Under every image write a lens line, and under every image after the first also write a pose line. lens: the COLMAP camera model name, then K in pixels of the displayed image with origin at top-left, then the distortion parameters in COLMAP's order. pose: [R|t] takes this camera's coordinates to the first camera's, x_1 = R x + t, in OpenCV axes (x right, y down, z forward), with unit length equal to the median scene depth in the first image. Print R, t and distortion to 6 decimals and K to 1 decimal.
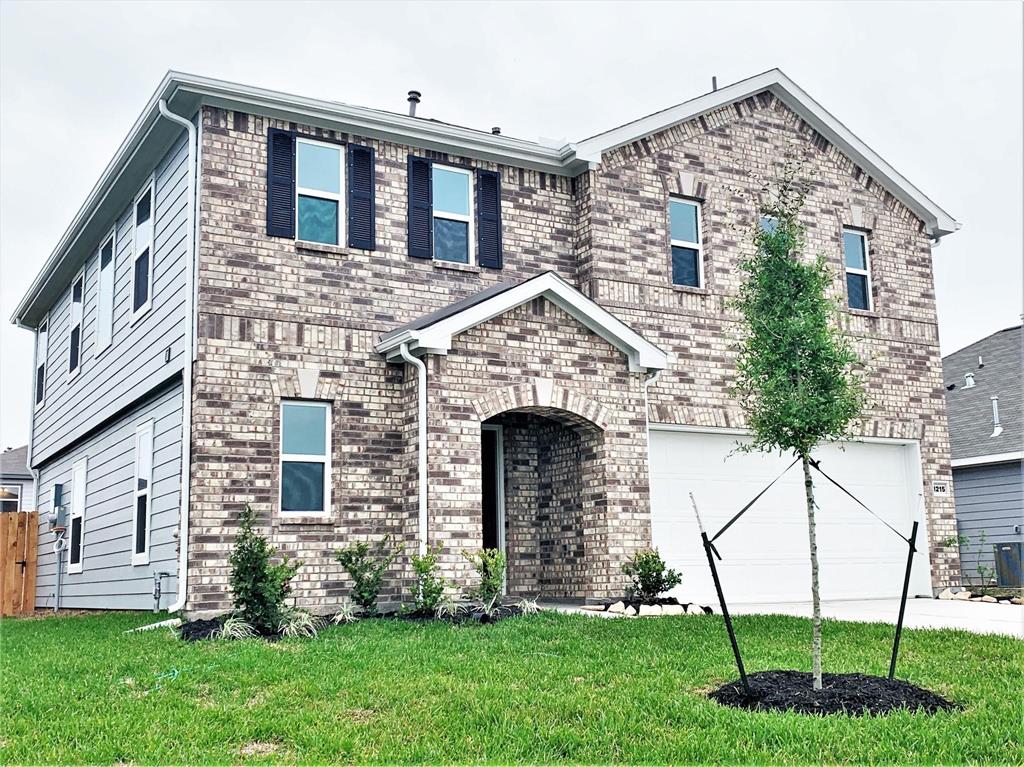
lens RADIAL K [[1121.8, 0, 512.0], [0, 1121.8, 383.5], [0, 0, 1]] dist [0.179983, -0.690201]
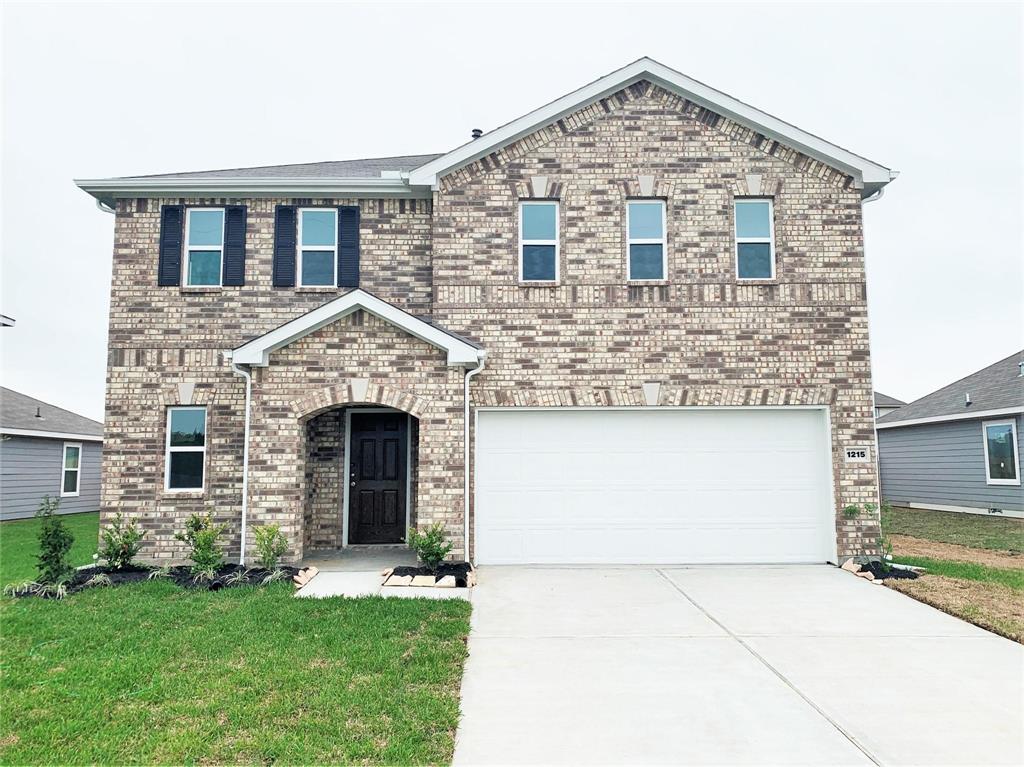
lens RADIAL K [[788.8, 0, 512.0], [0, 788.8, 383.5], [0, 0, 1]] dist [0.131309, -0.352485]
pose [[0.871018, -0.035152, -0.489991, 0.537074], [0.072265, 0.995754, 0.057023, -0.032868], [0.485906, -0.085077, 0.869860, 0.311622]]
